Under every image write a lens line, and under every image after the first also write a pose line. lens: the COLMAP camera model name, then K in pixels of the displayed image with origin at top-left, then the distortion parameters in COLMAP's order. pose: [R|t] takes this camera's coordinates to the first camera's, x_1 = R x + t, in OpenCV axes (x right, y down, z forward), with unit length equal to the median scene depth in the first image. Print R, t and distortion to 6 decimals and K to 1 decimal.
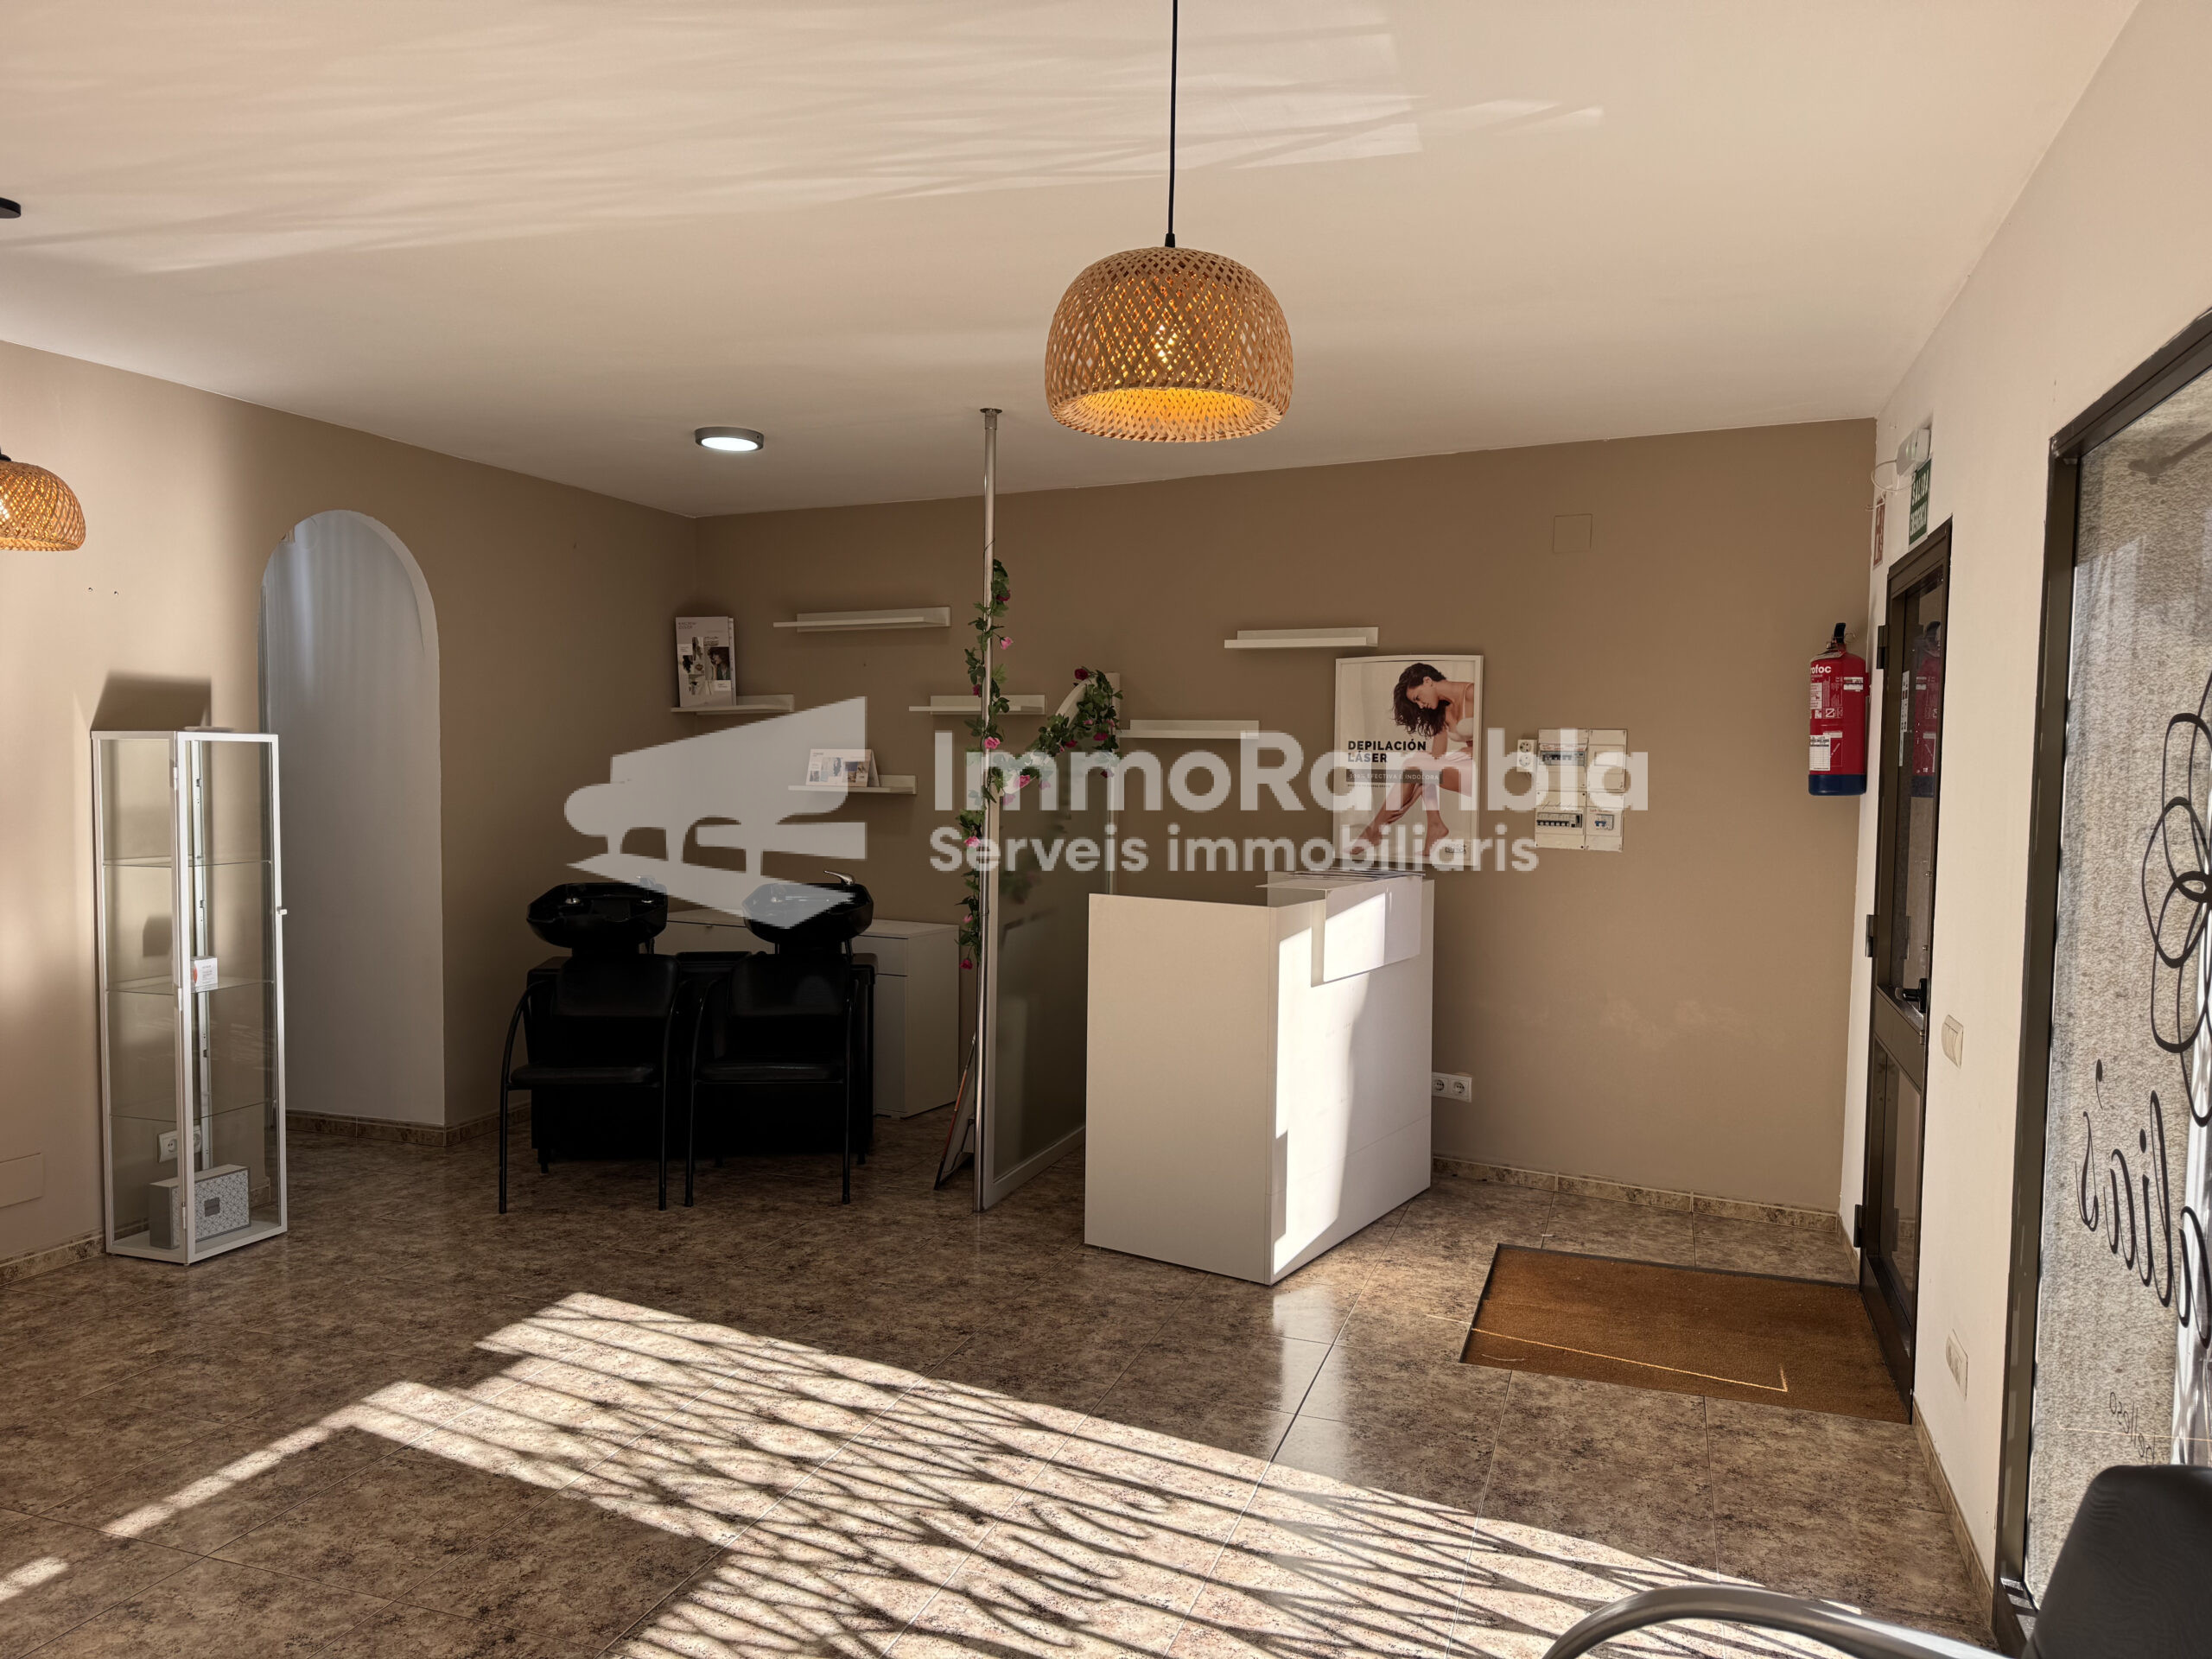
lens RADIAL K [[1553.8, 0, 1100.0], [0, 1553.8, 848.1], [0, 0, 1]] dist [0.043815, -0.045818]
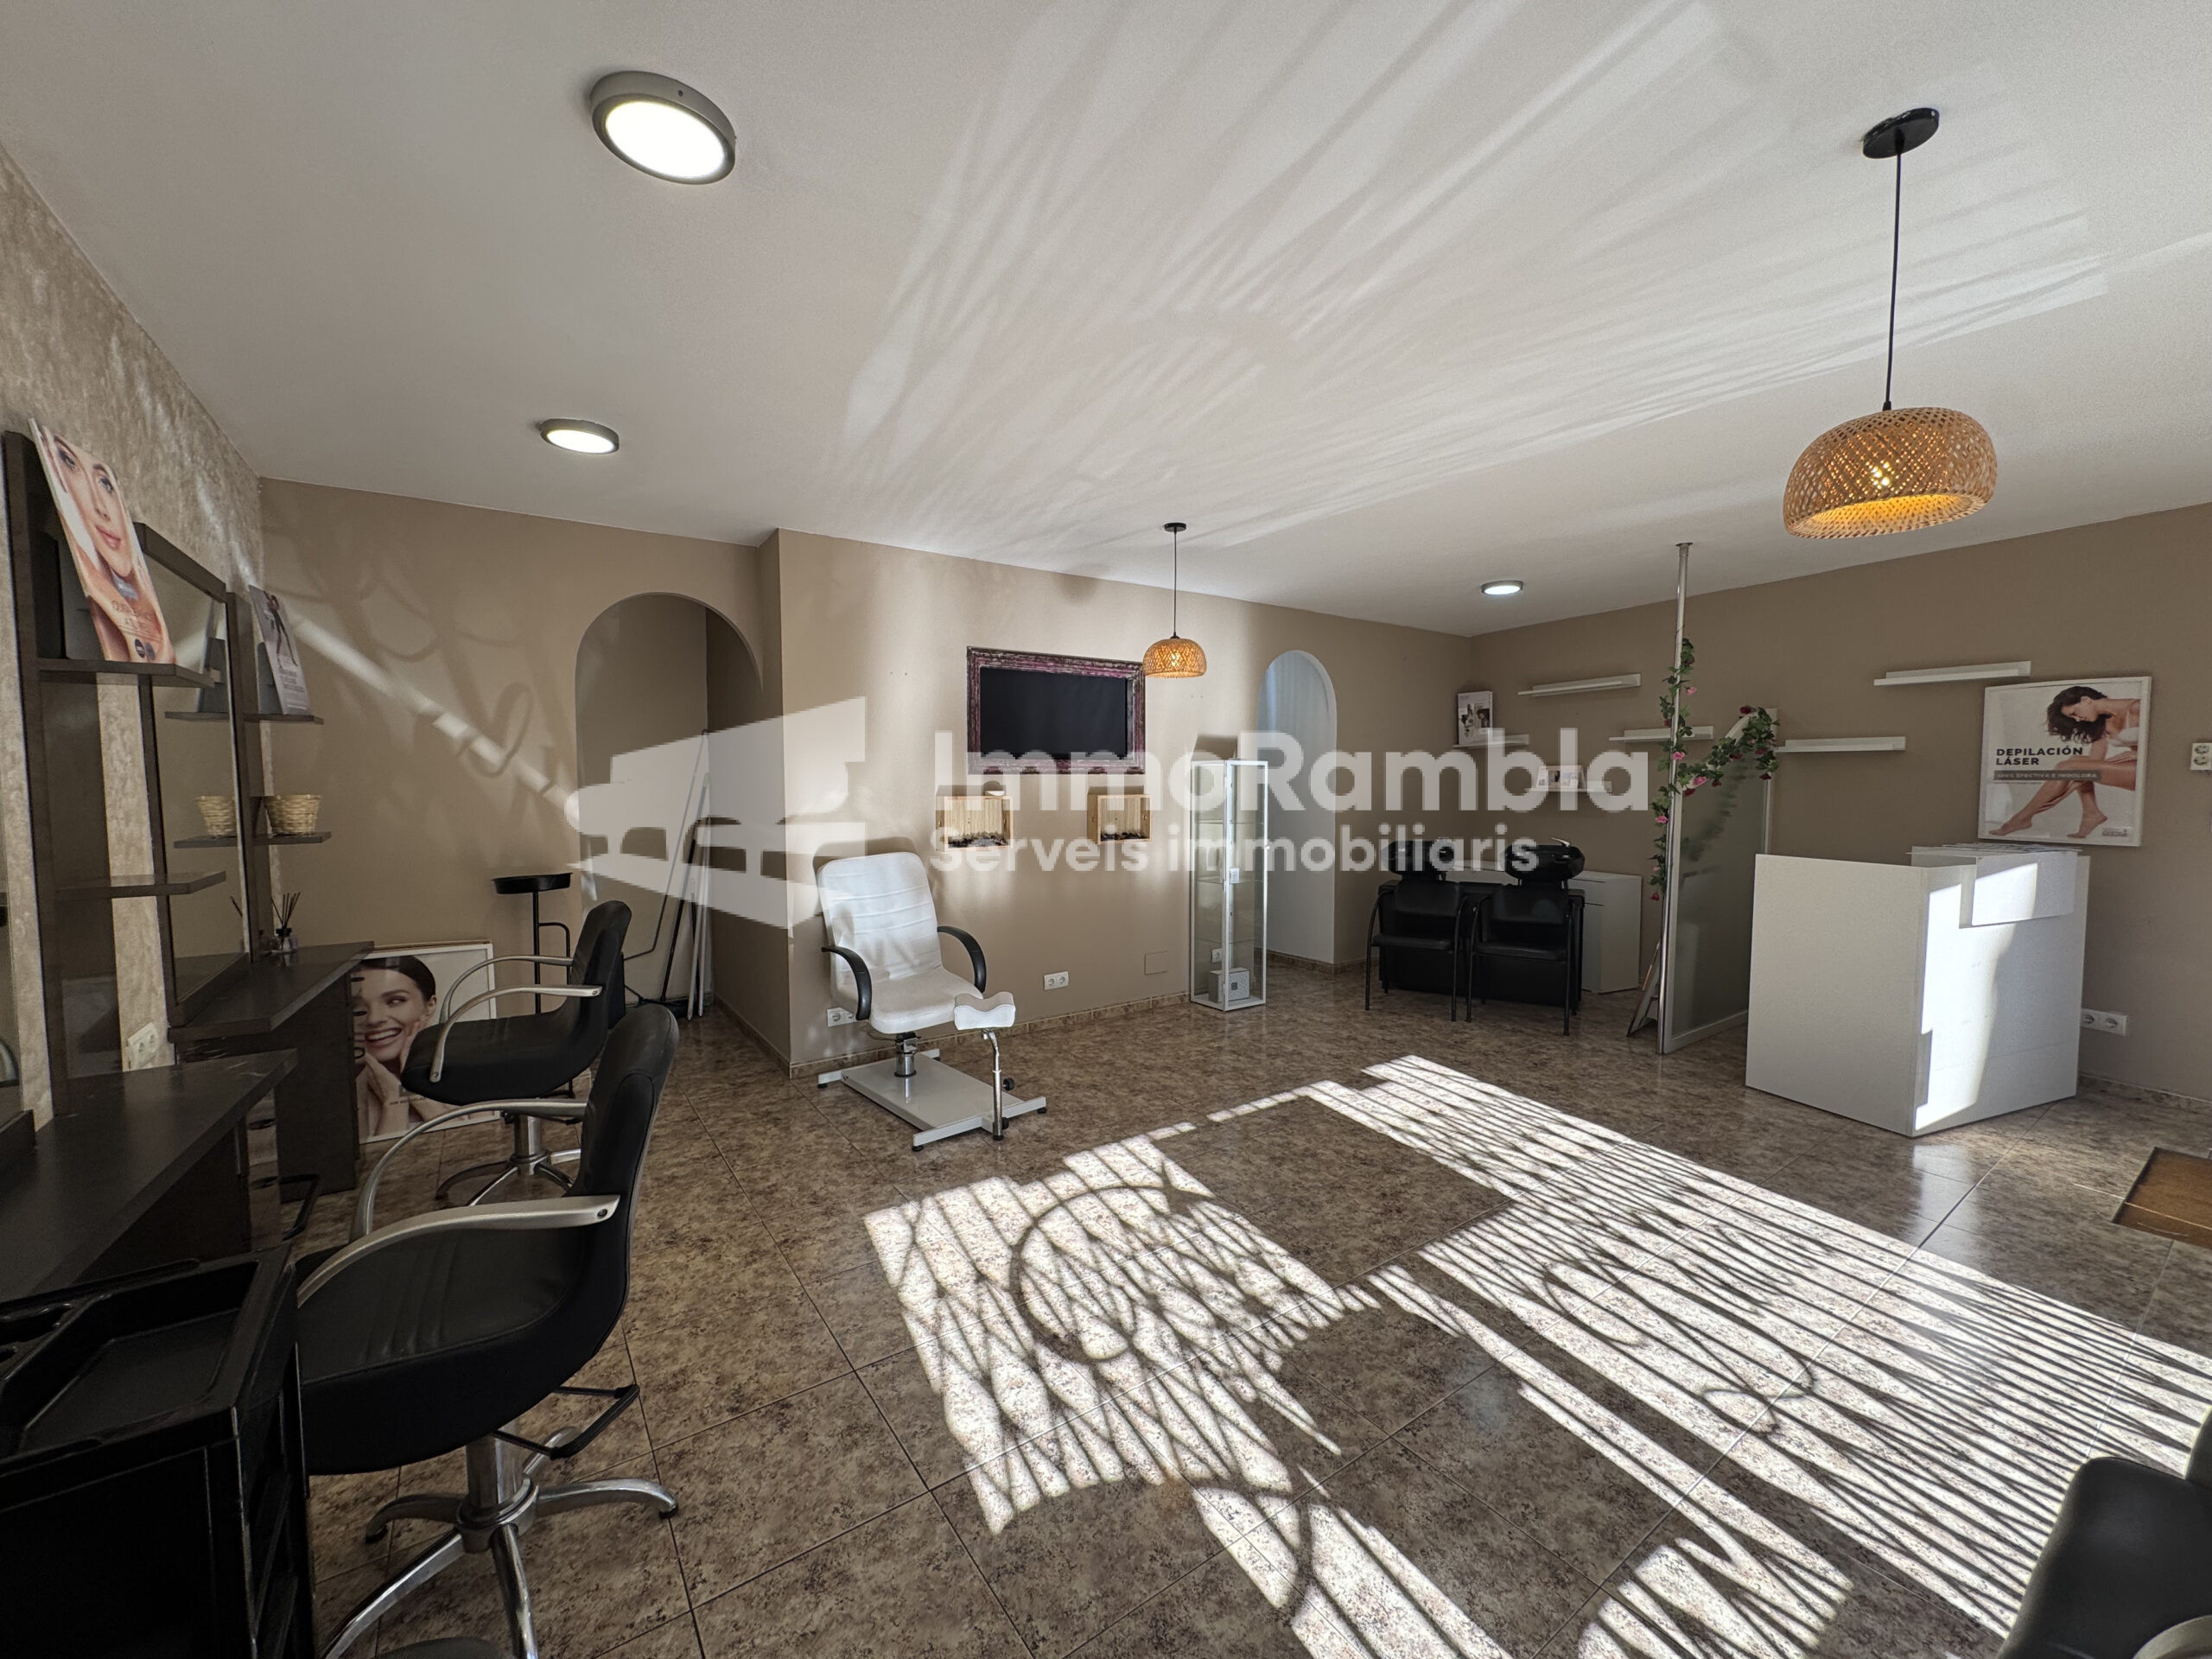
lens RADIAL K [[877.0, 0, 1103.3], [0, 877.0, 832.5], [0, 0, 1]] dist [-0.001999, 0.000341]
pose [[0.811625, 0.023040, -0.583724, -0.034775], [-0.023003, 0.999707, 0.007475, 0.023287], [0.583725, 0.007361, 0.811918, -0.079878]]
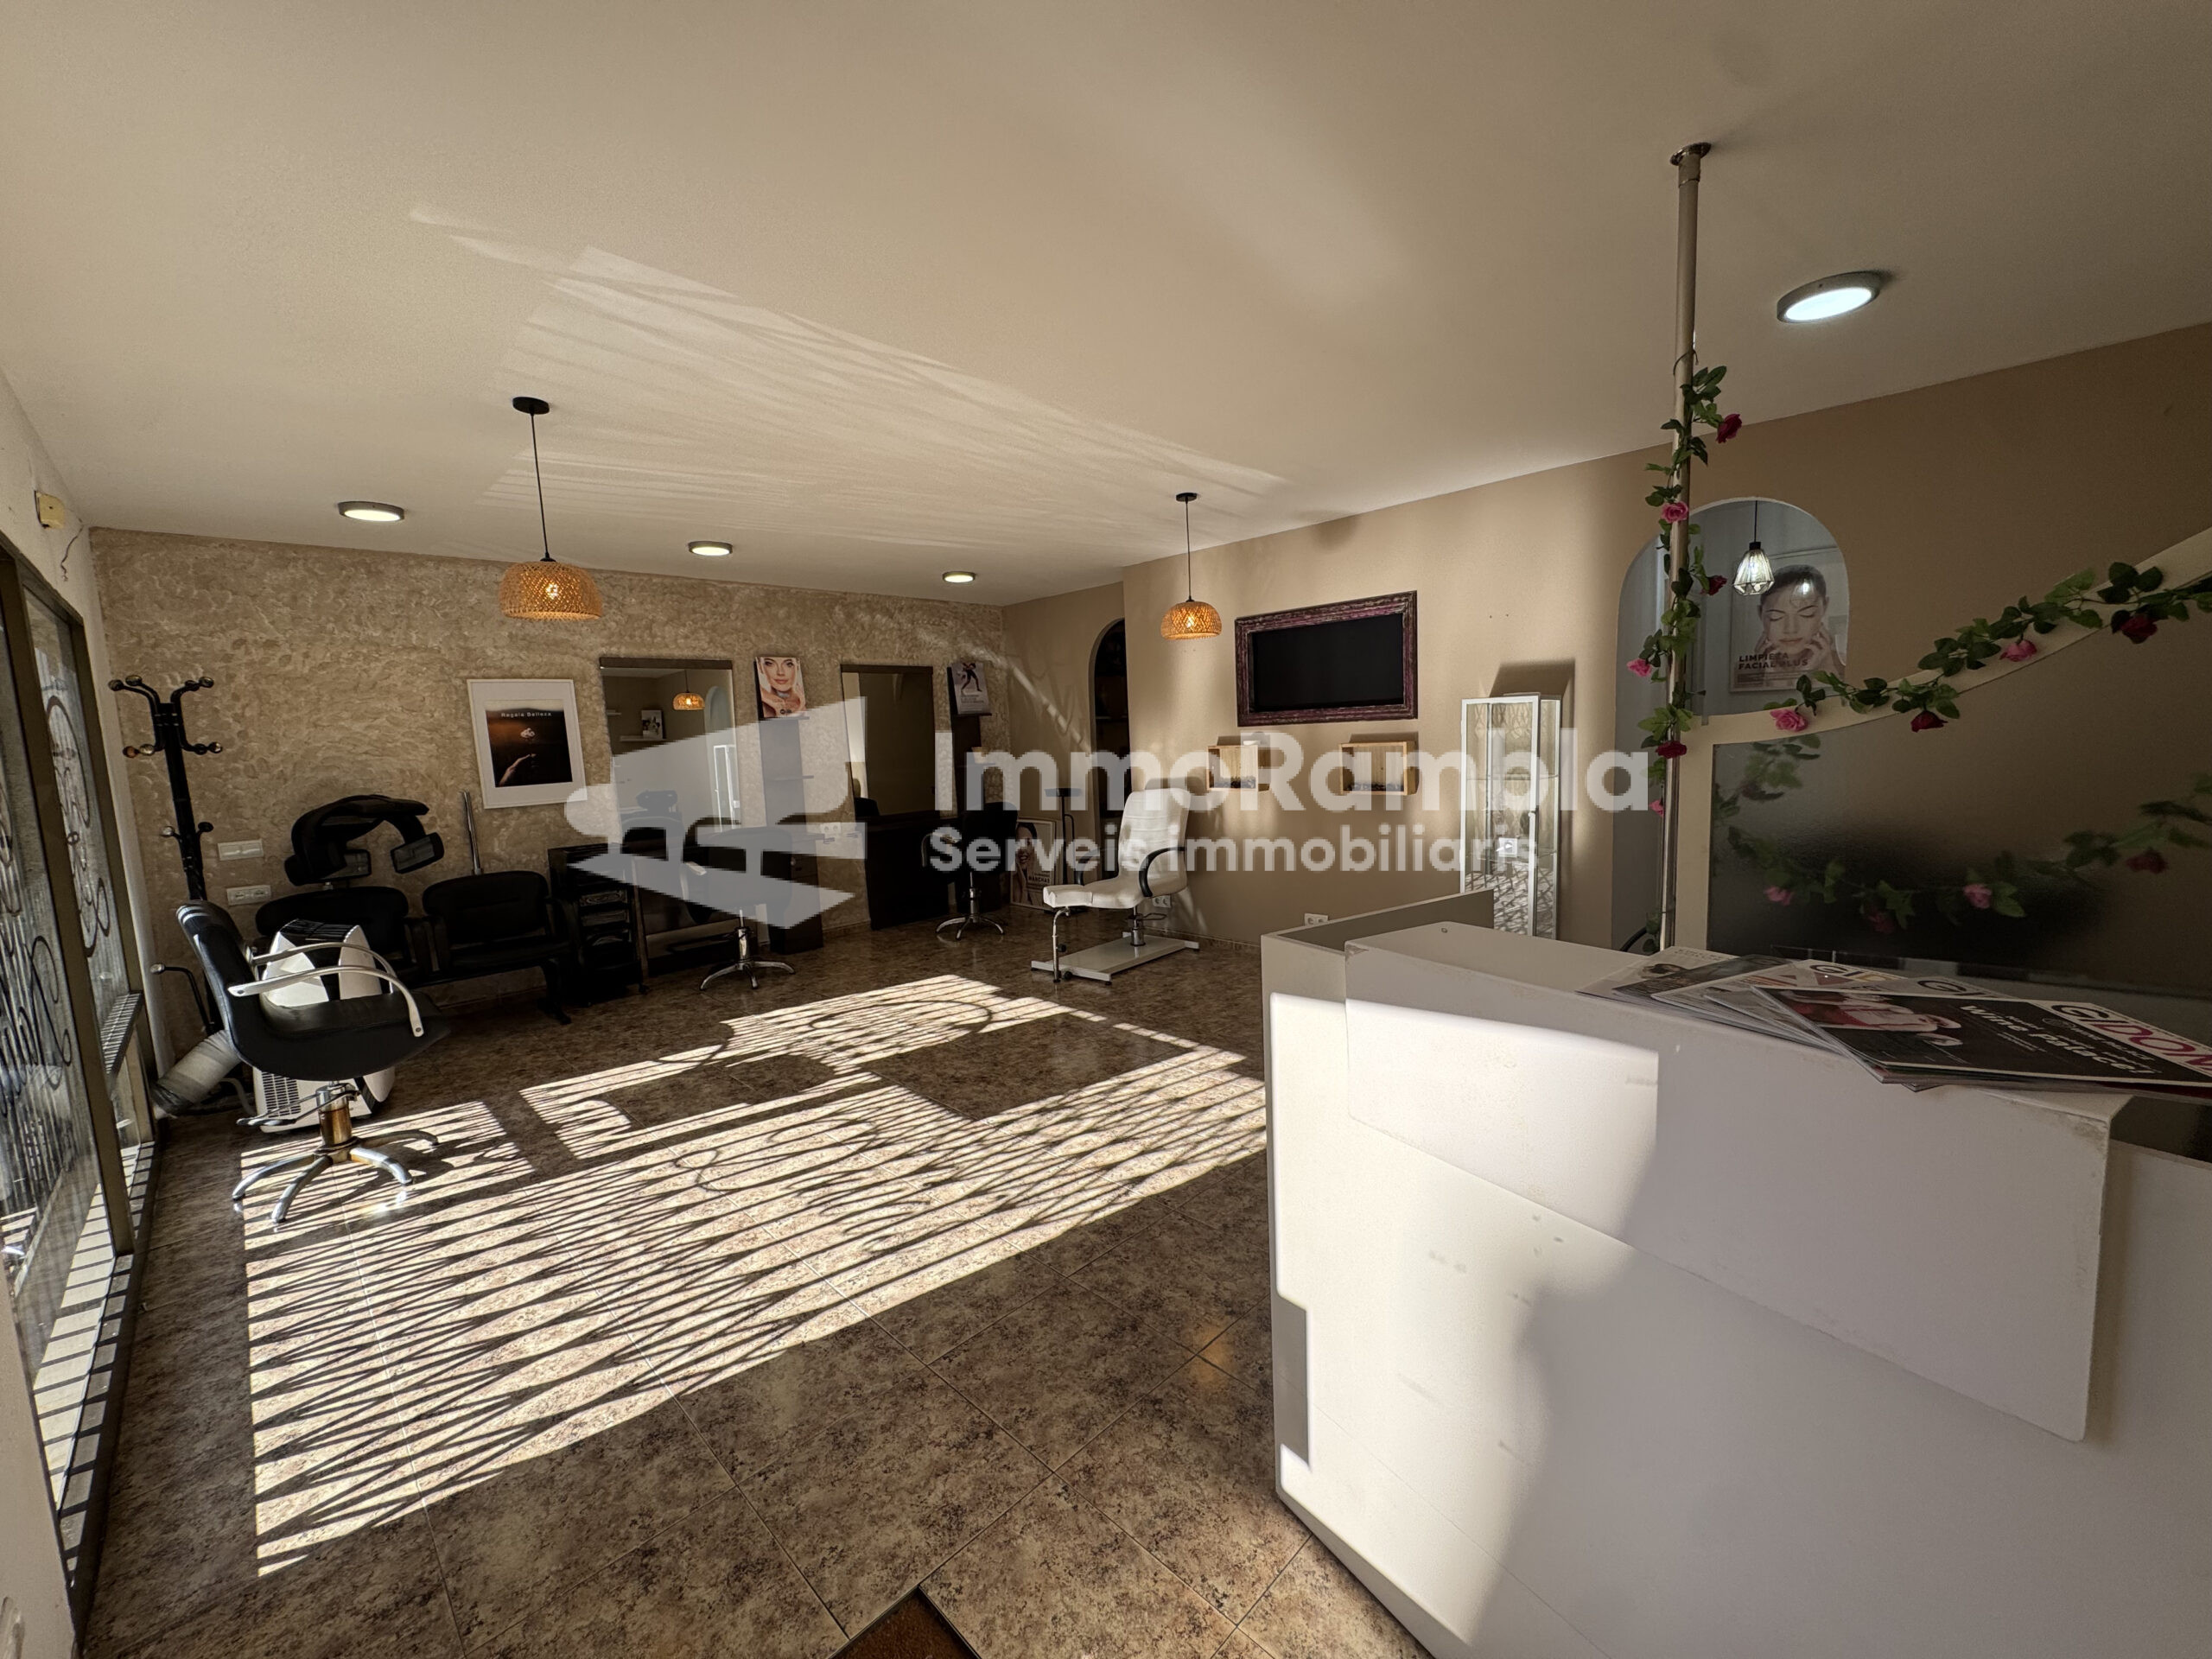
lens RADIAL K [[877.0, 0, 1108.8], [0, 877.0, 830.7], [0, 0, 1]] dist [-0.001999, 0.000341]
pose [[-0.428081, 0.103824, -0.897757, 0.549898], [-0.017687, 0.992226, 0.123183, -0.053461], [0.903567, 0.068611, -0.422917, 1.325212]]
